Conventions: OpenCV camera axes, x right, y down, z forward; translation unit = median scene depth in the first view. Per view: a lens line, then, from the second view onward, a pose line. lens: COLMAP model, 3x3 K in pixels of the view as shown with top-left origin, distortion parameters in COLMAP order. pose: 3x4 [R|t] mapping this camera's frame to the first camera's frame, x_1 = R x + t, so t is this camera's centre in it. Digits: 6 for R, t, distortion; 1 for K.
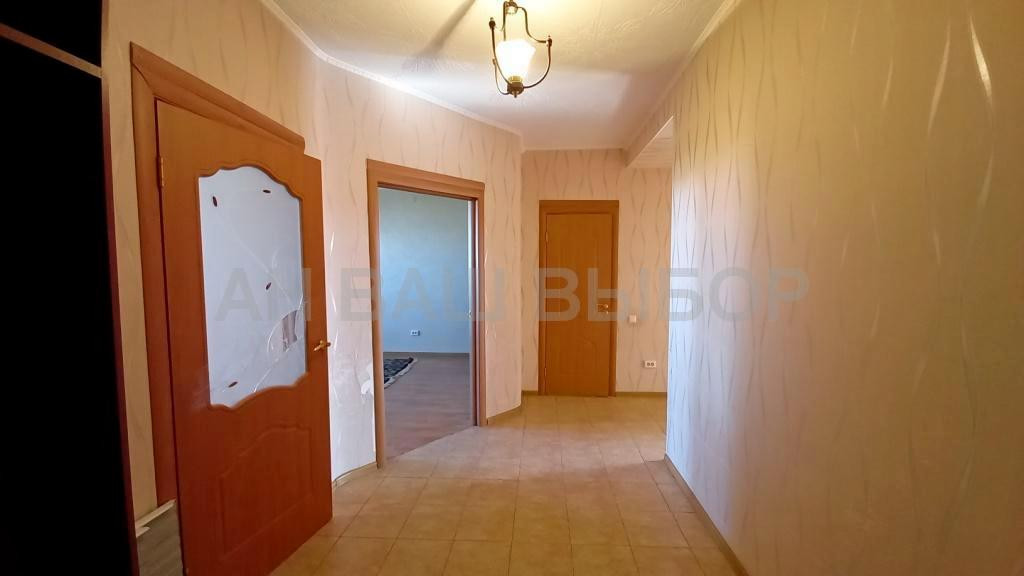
lens RADIAL K [[397.6, 0, 517.1], [0, 397.6, 295.1], [0, 0, 1]] dist [-0.001057, -0.002470]
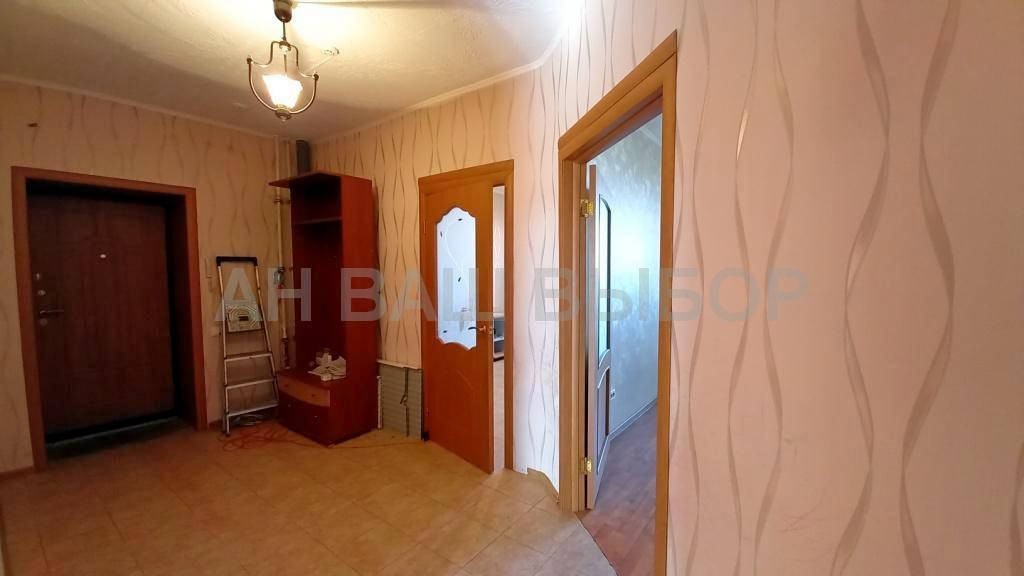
lens RADIAL K [[397.6, 0, 521.0], [0, 397.6, 289.4], [0, 0, 1]] dist [-0.001057, -0.002470]
pose [[-0.543649, 0.052264, -0.837684, 0.447730], [-0.043202, 0.994994, 0.090116, -0.106862], [0.838200, 0.085182, -0.538670, 1.621960]]
